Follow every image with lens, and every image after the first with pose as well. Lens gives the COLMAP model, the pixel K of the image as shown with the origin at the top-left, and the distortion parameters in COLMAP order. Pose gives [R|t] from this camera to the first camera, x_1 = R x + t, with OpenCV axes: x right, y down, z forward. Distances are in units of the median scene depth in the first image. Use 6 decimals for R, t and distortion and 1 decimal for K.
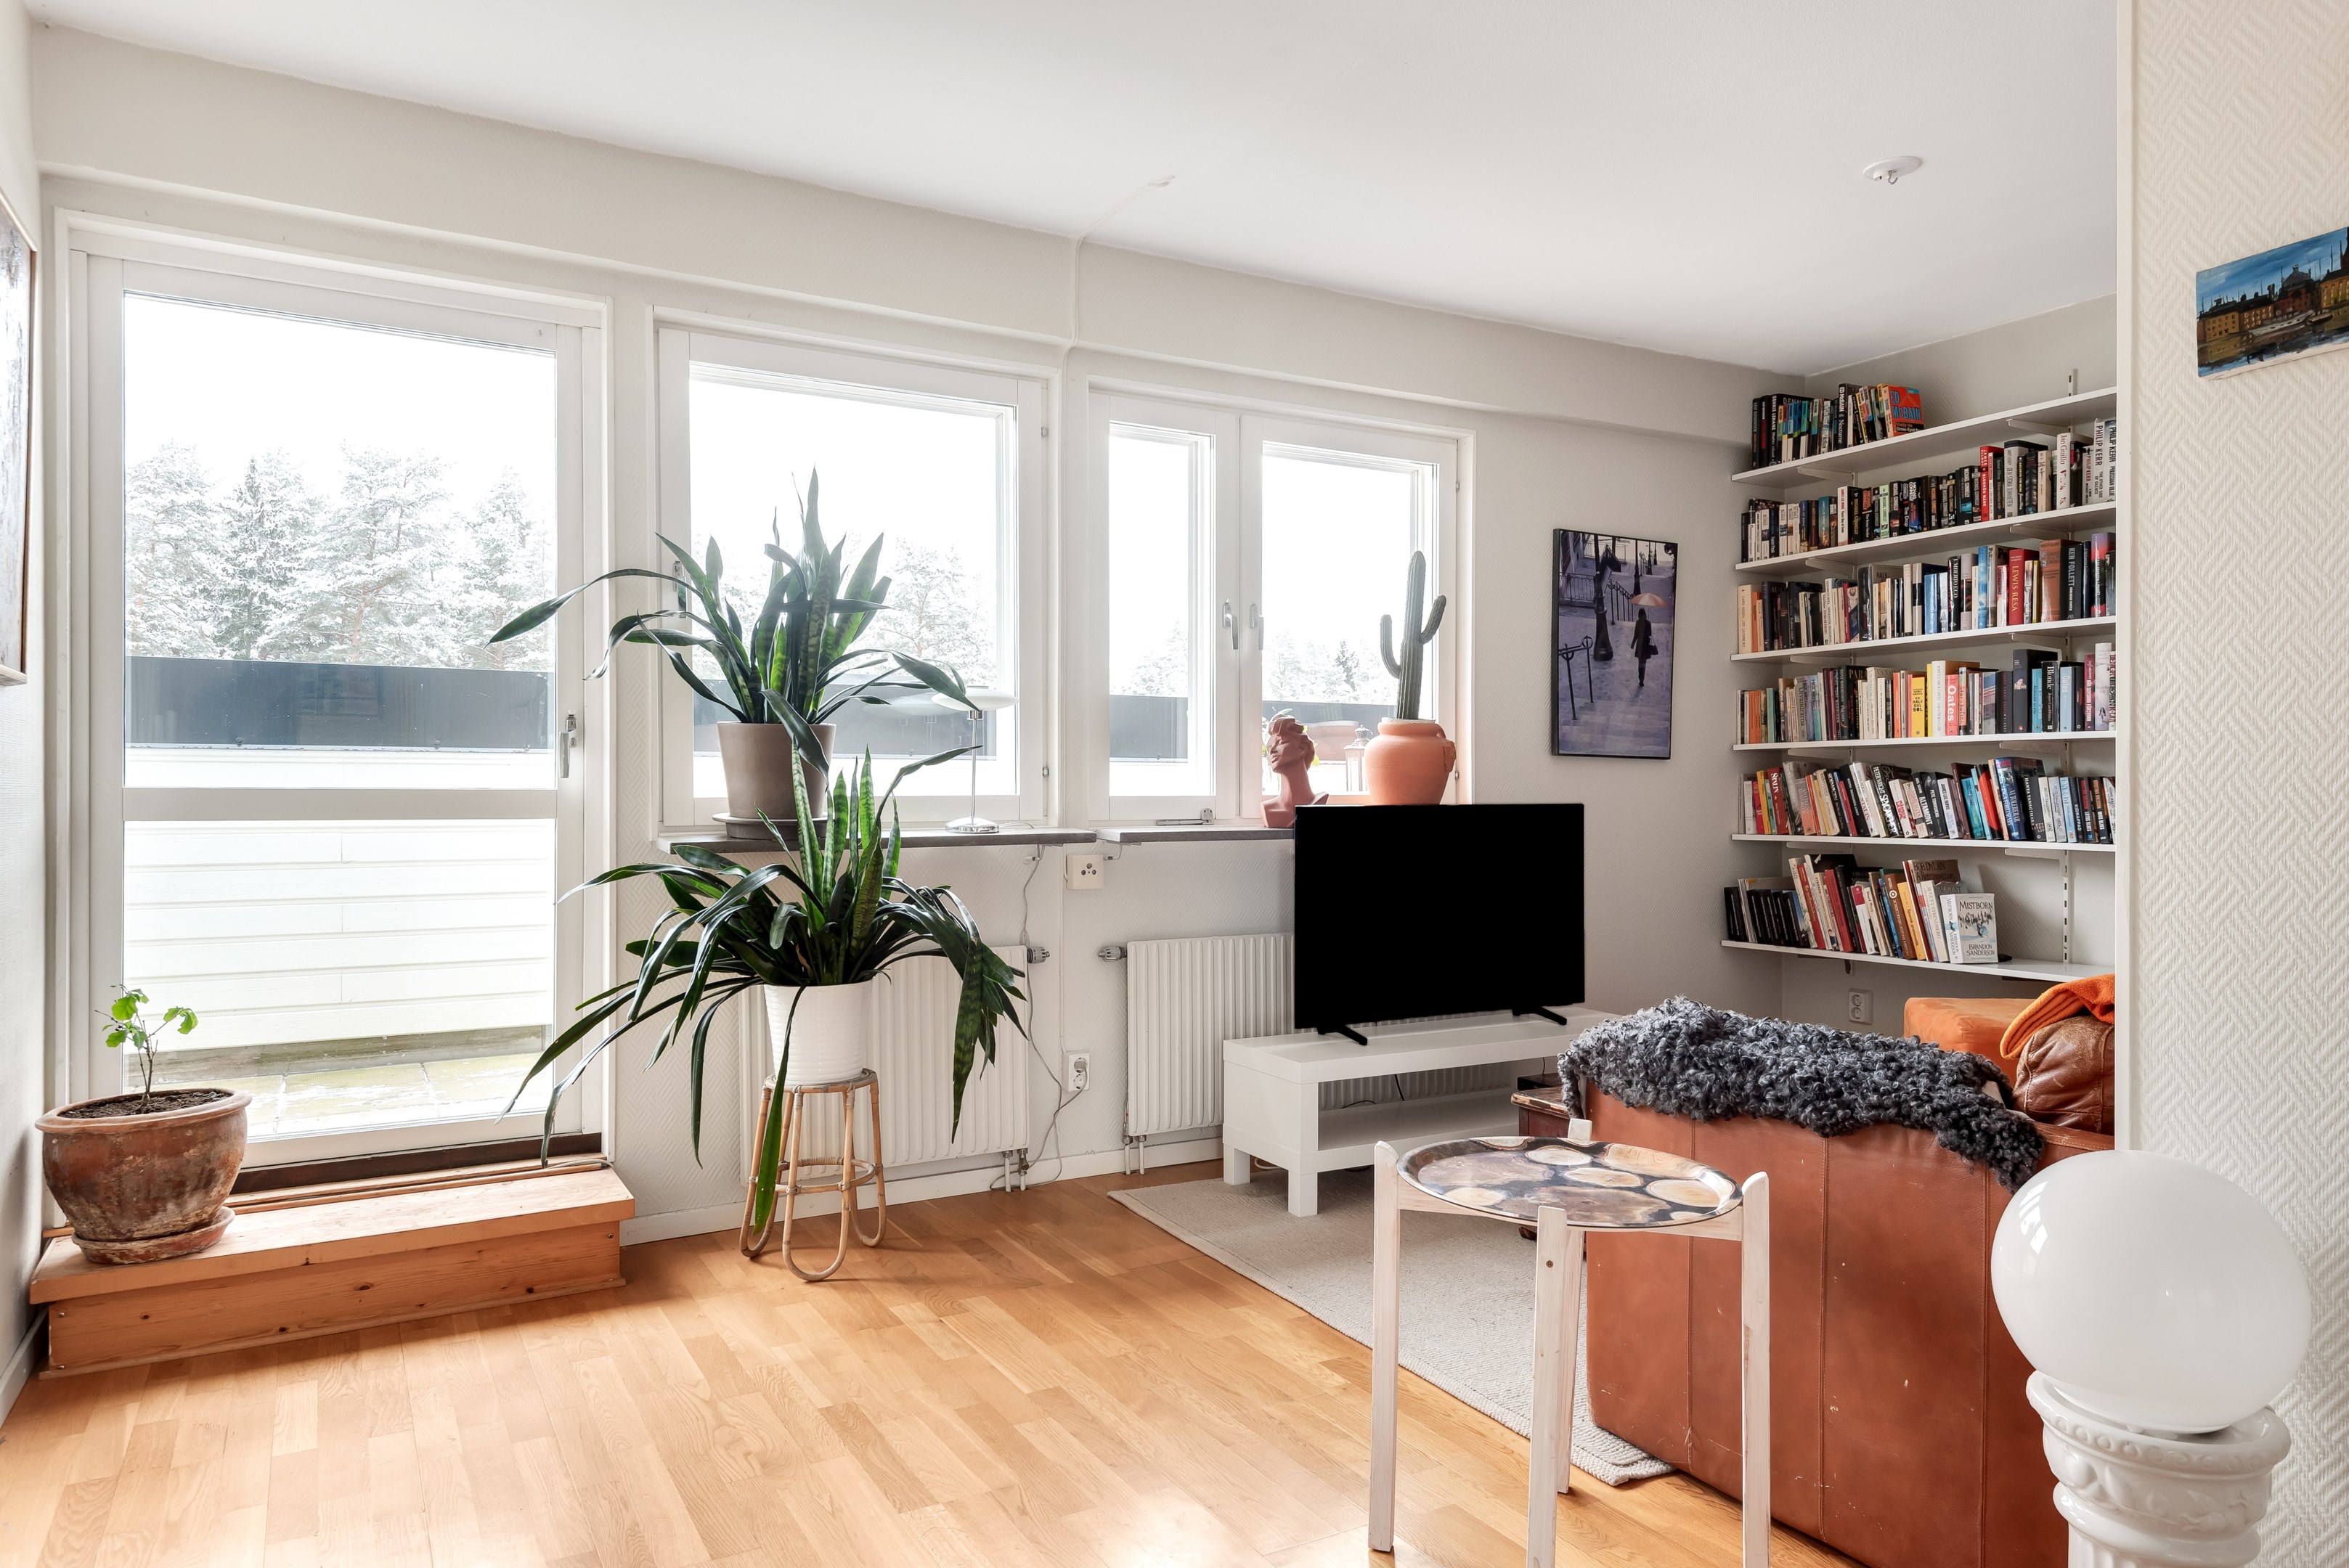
lens RADIAL K [[1456.4, 0, 1174.5], [0, 1456.4, 784.0], [0, 0, 1]] dist [0.064498, 0.000149]
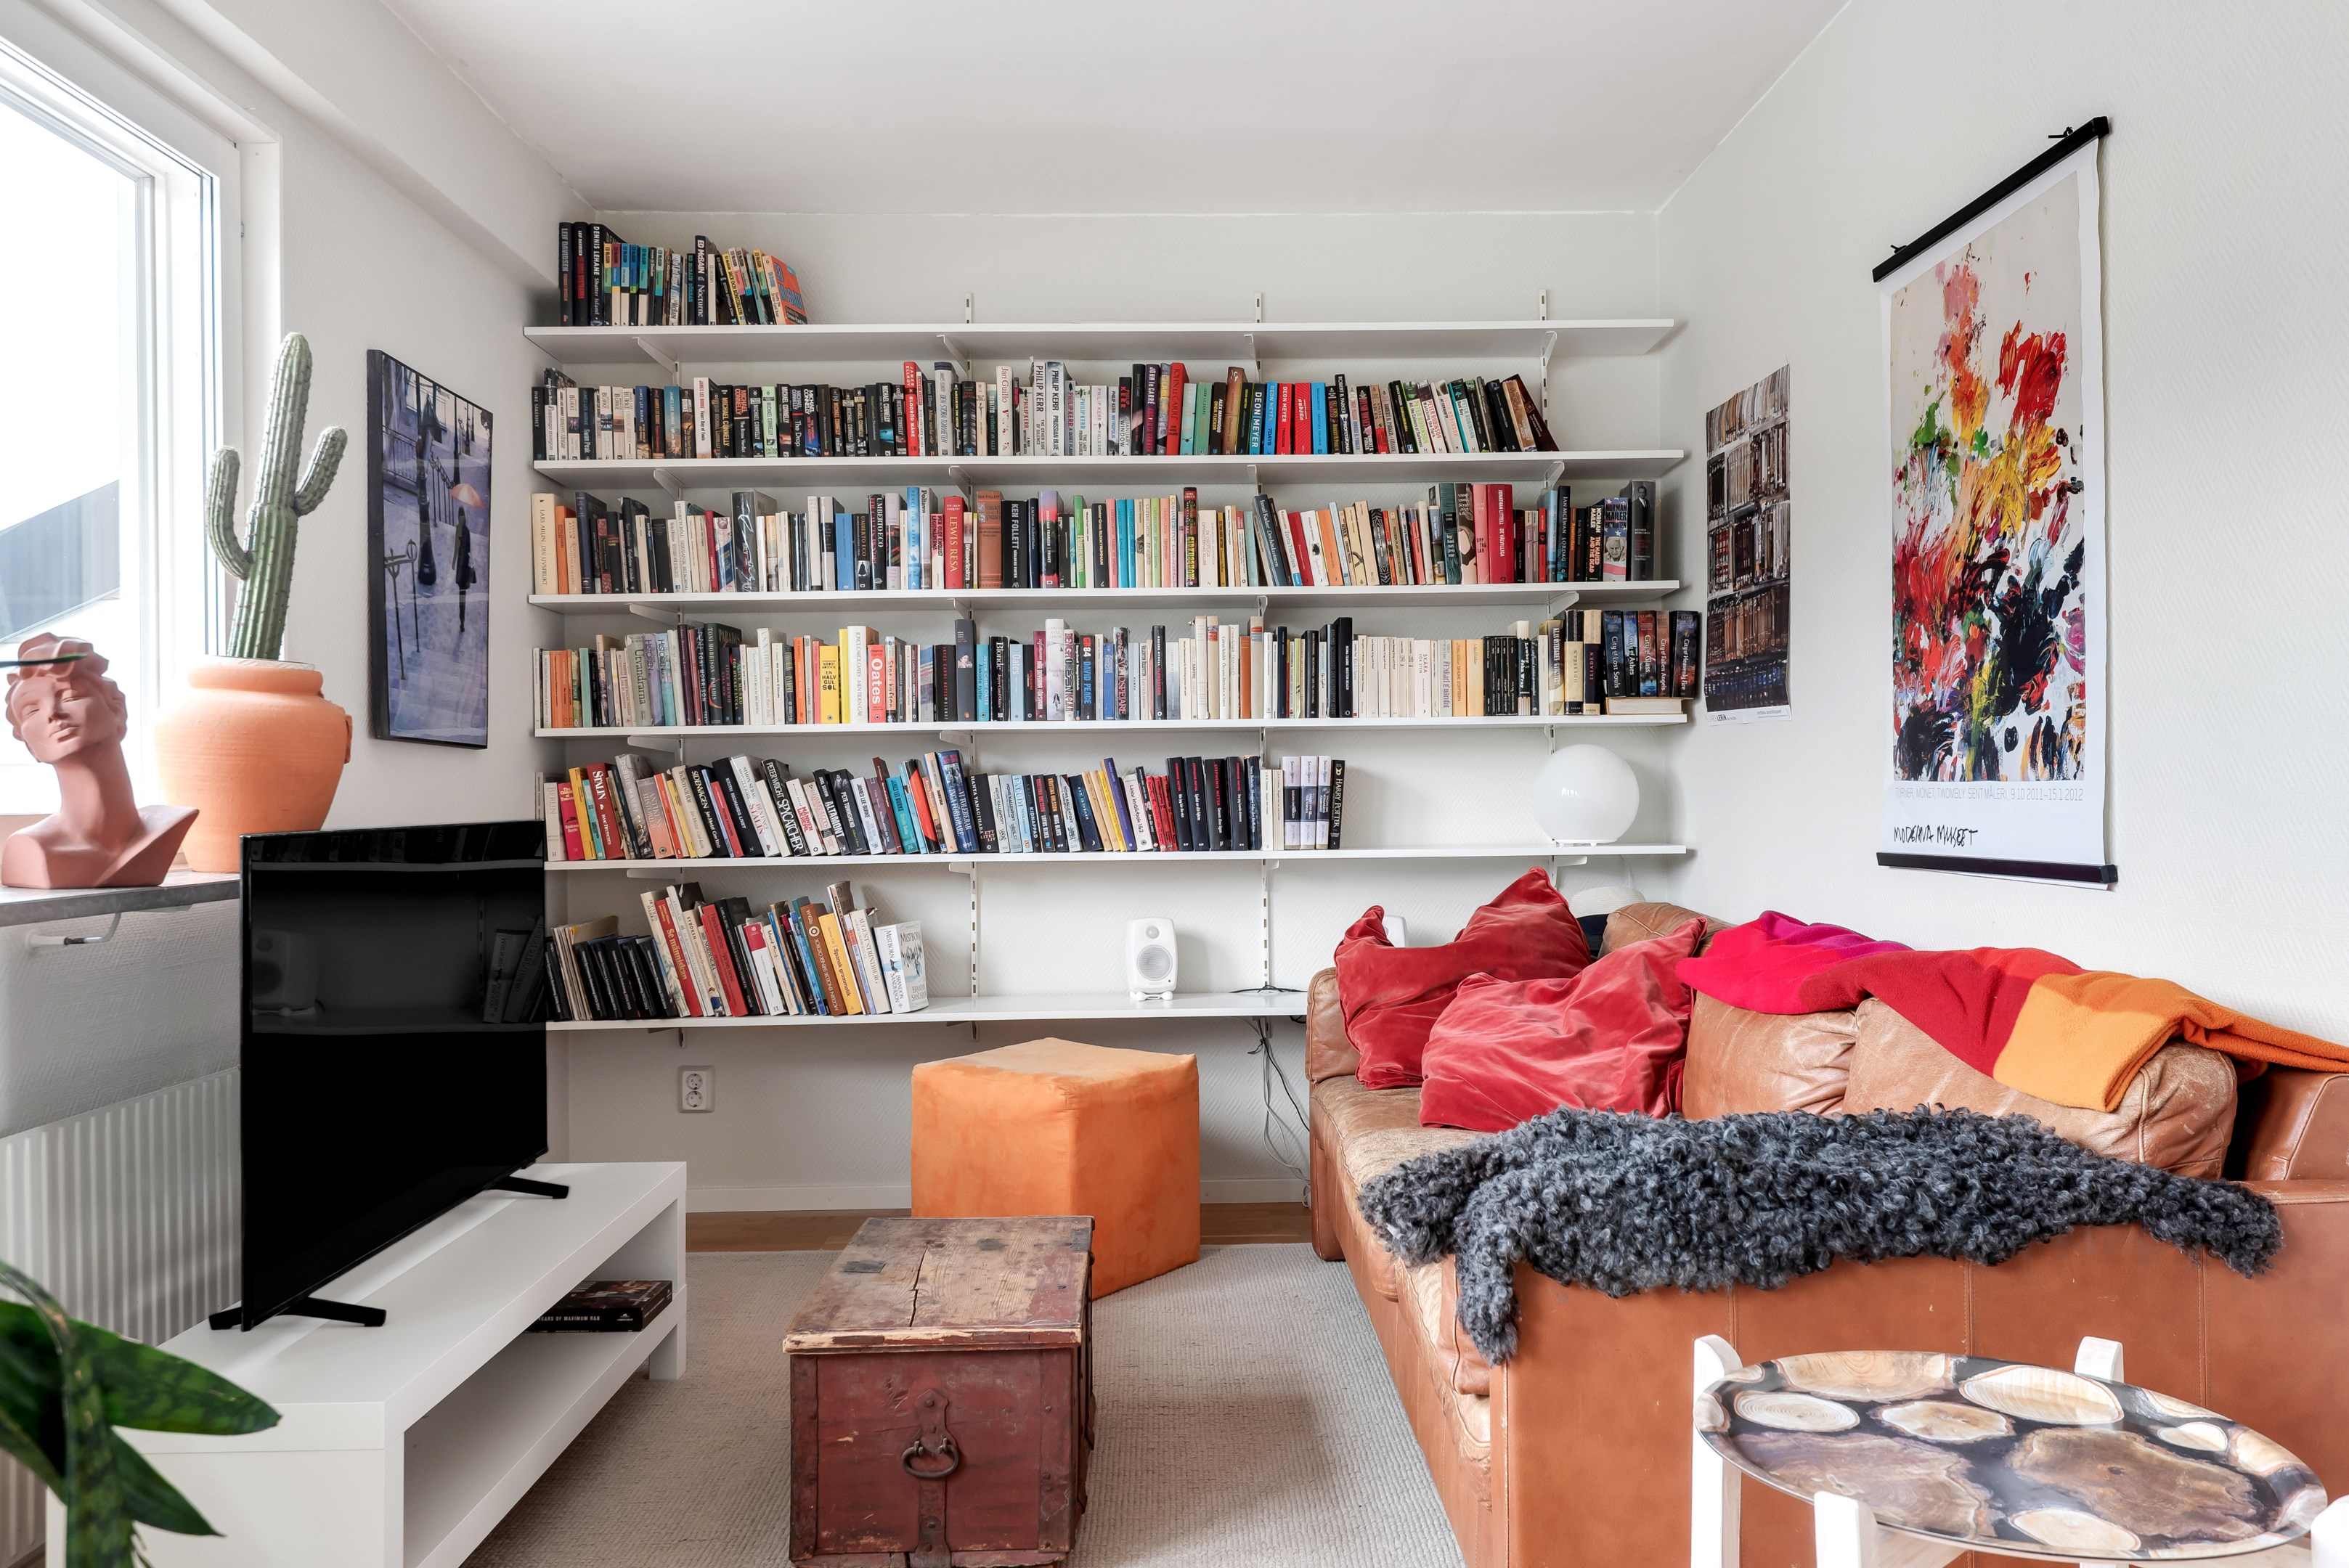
lens RADIAL K [[1782.7, 0, 1174.5], [0, 1782.7, 784.0], [0, 0, 1]] dist [0.023513, 0.000877]
pose [[0.482254, -0.004816, 0.876018, -0.212954], [0.008927, 0.999960, 0.000583, 0.000551], [-0.875986, 0.007539, 0.482278, 0.384676]]
